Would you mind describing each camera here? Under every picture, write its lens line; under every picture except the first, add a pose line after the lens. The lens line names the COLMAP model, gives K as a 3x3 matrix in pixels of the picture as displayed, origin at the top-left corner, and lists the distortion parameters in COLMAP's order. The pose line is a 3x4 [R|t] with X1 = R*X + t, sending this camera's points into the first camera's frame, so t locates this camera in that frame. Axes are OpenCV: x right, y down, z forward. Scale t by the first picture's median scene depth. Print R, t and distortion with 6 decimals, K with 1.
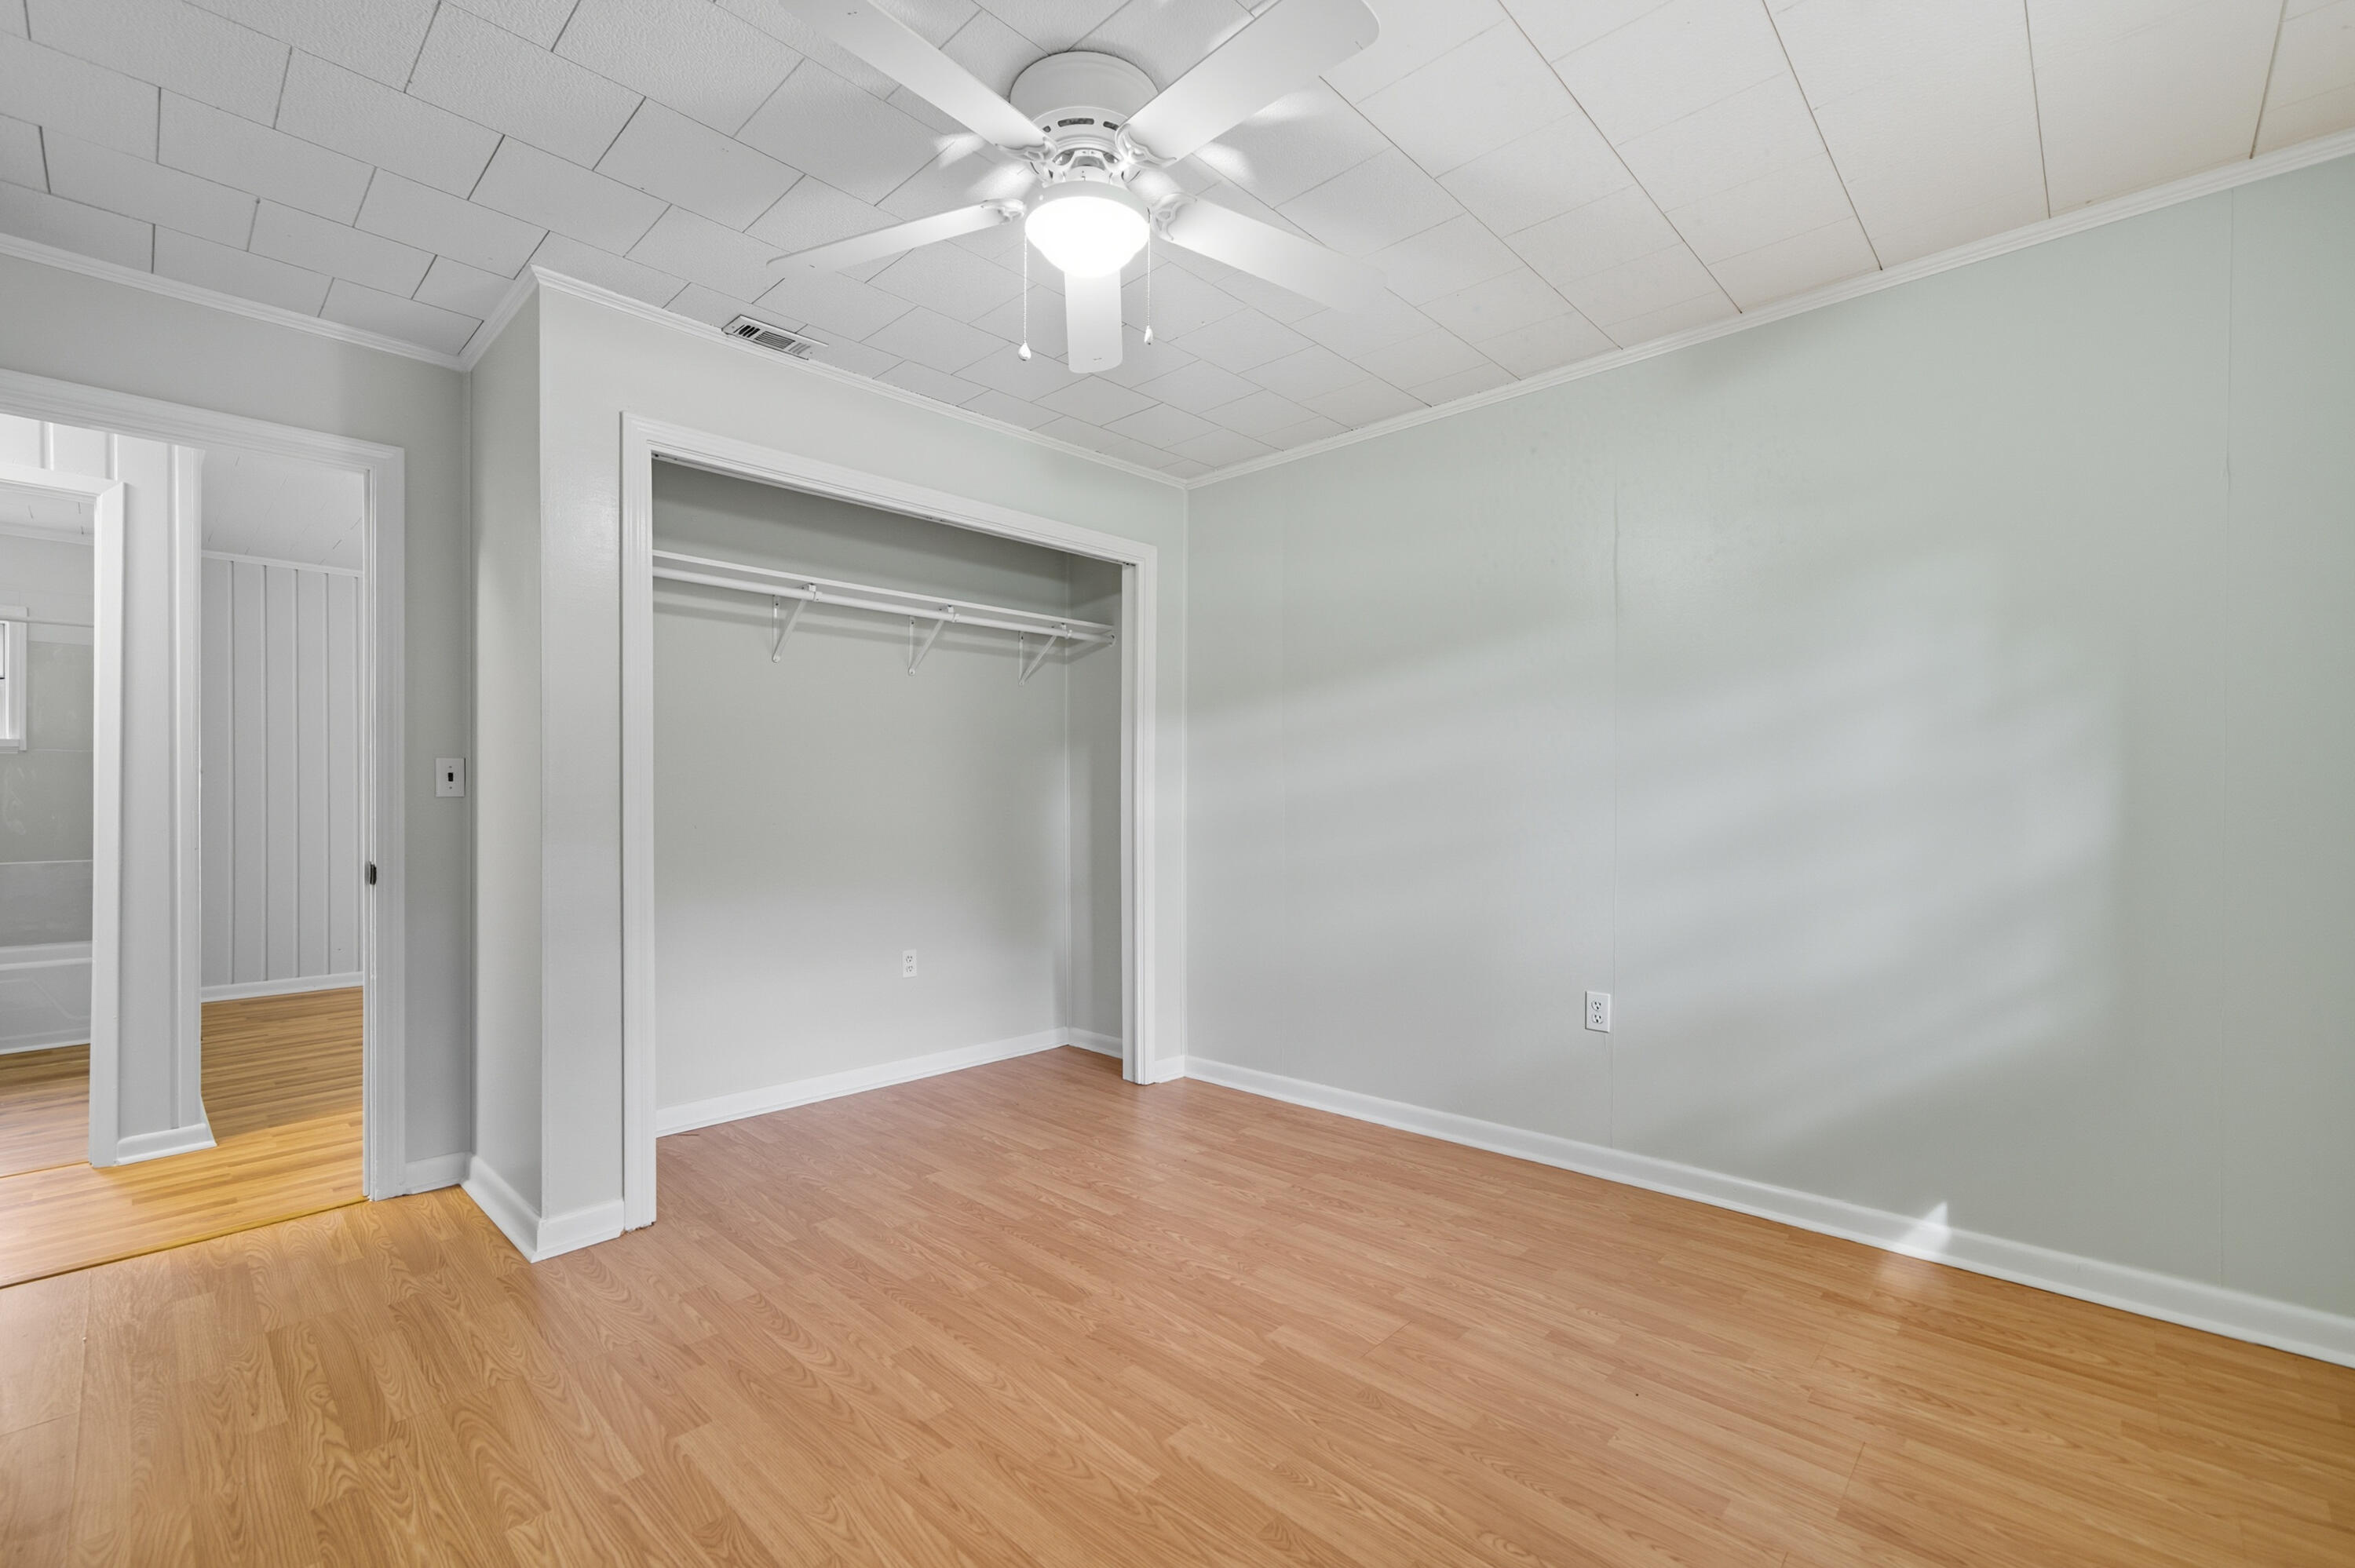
lens RADIAL K [[988.4, 0, 1180.7], [0, 988.4, 806.6], [0, 0, 1]] dist [-0.000281, 0.000144]
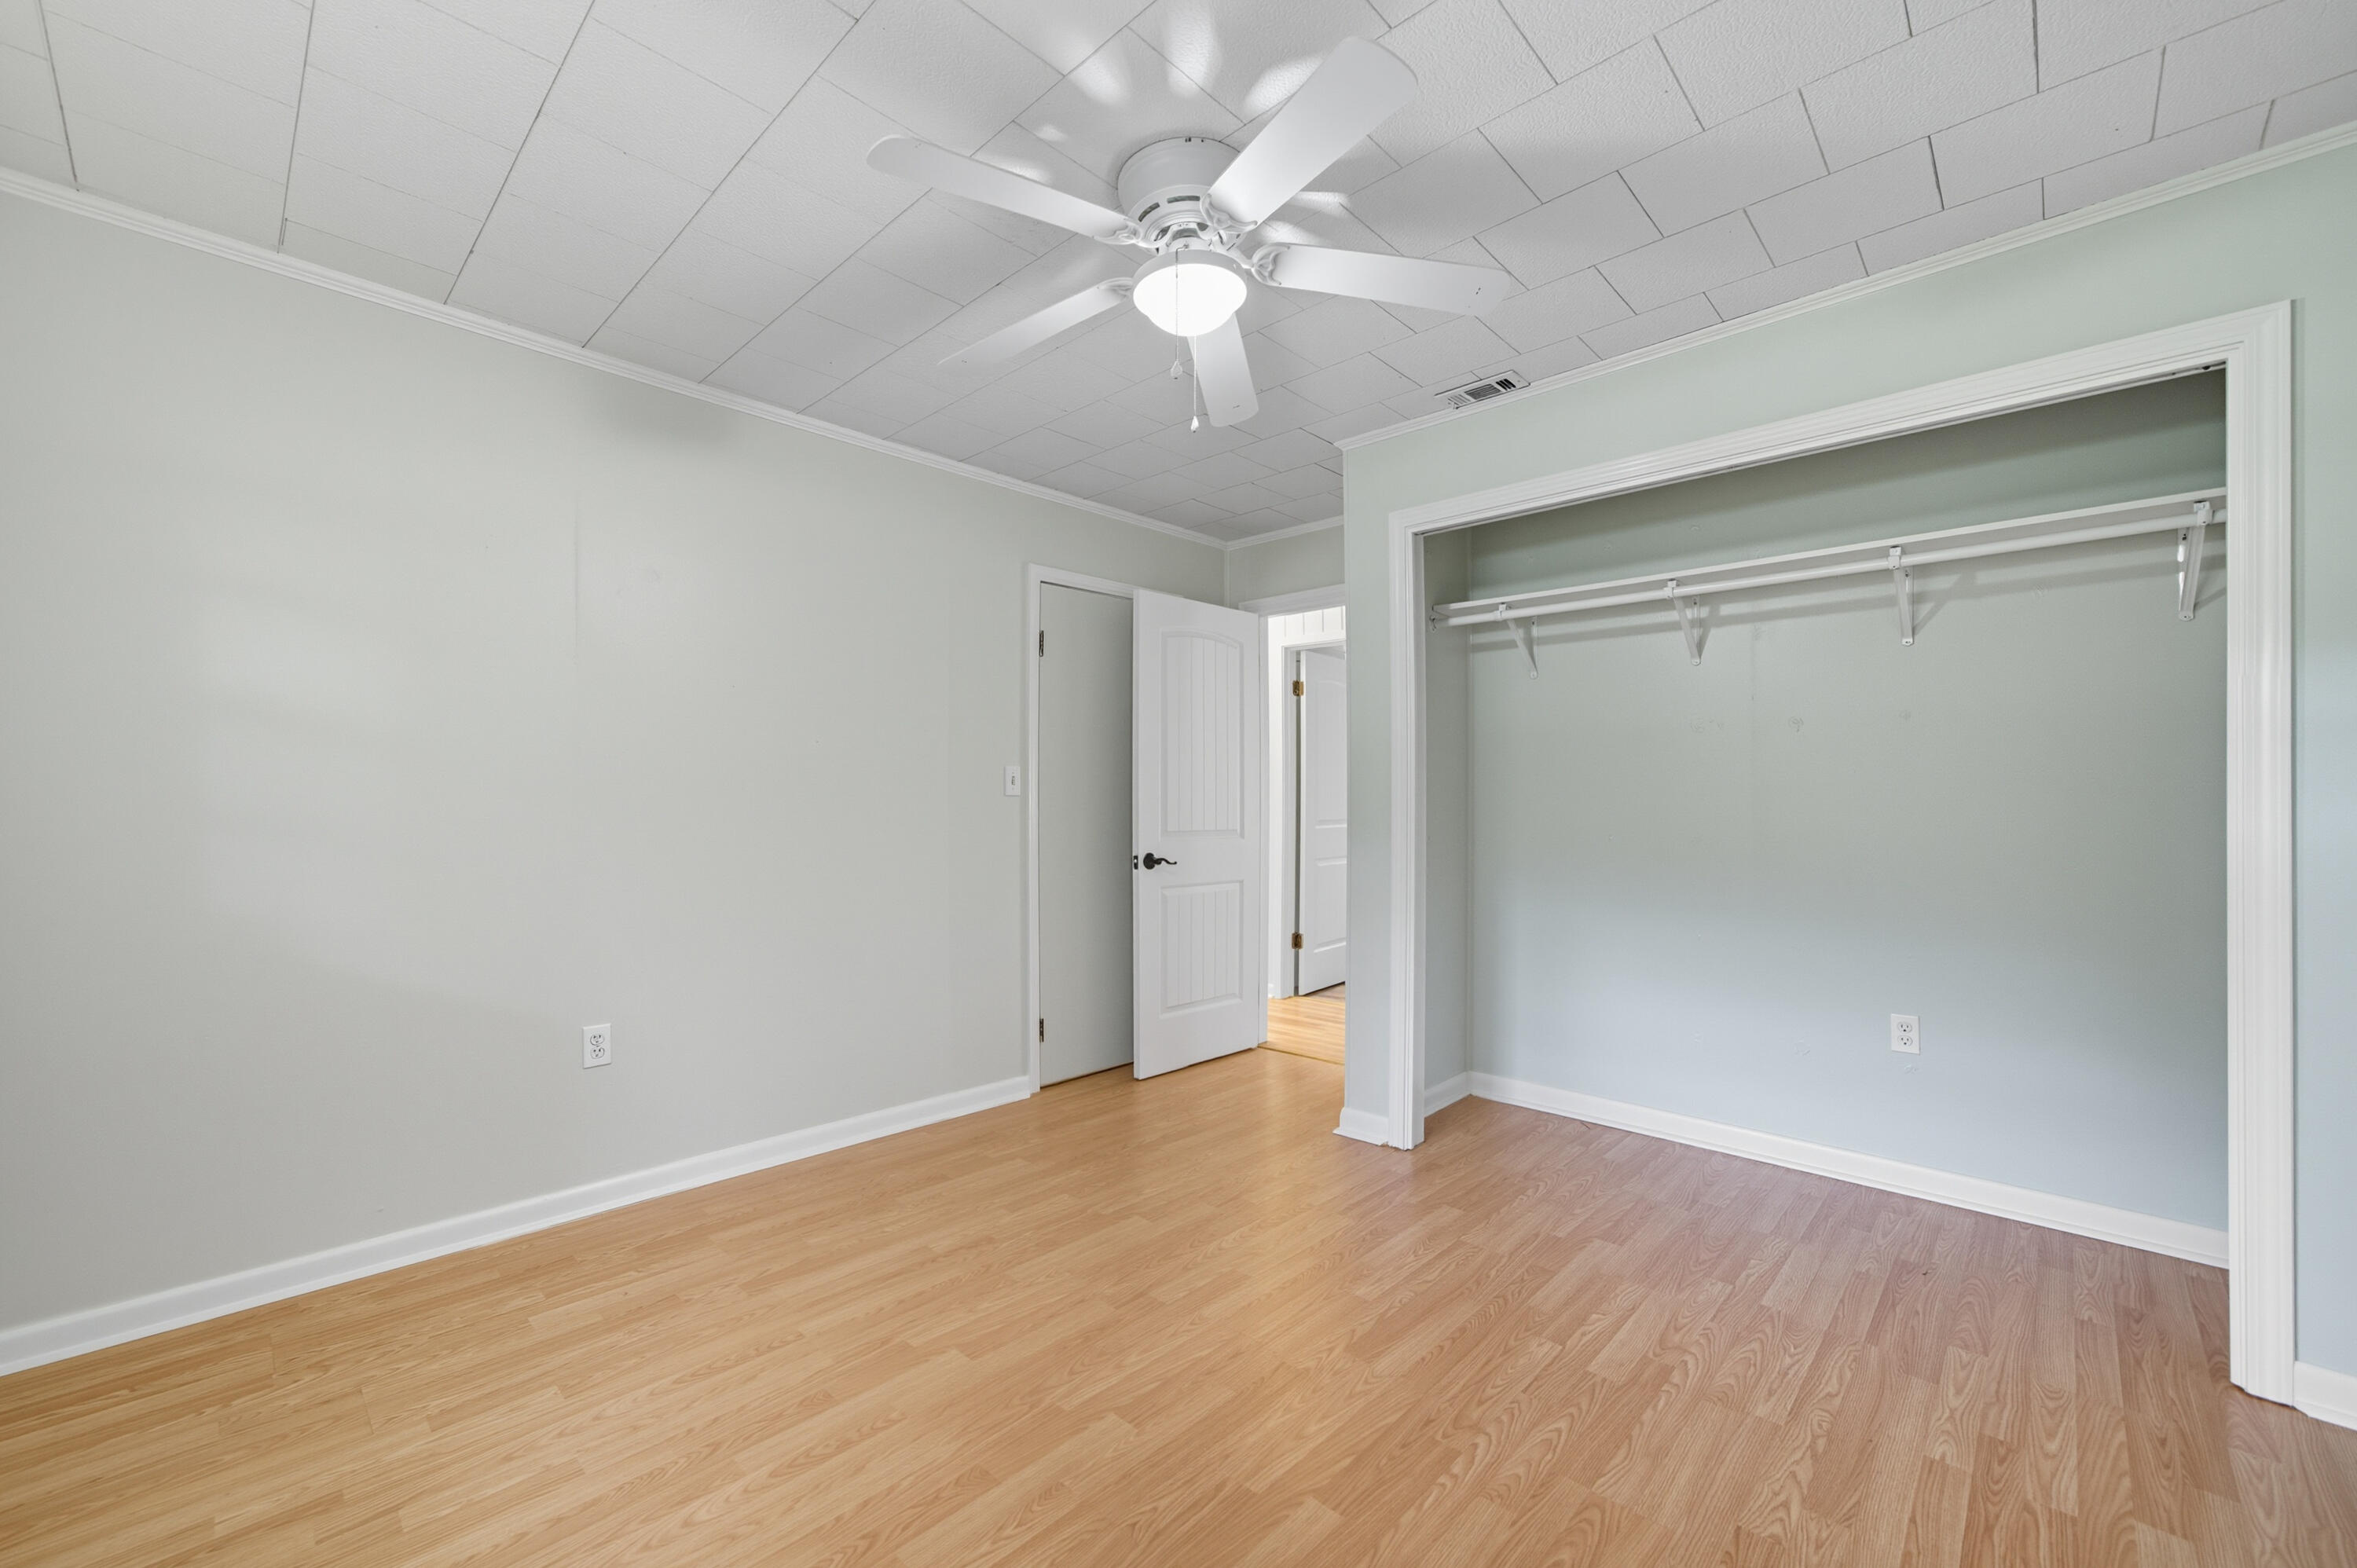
lens RADIAL K [[945.5, 0, 1180.7], [0, 945.5, 795.3], [0, 0, 1]] dist [-0.028177, 0.009963]
pose [[0.000417, -0.012716, -0.999919, 0.520622], [-0.014111, 0.999820, -0.012721, -0.004926], [0.999900, 0.014115, 0.000237, 0.559074]]
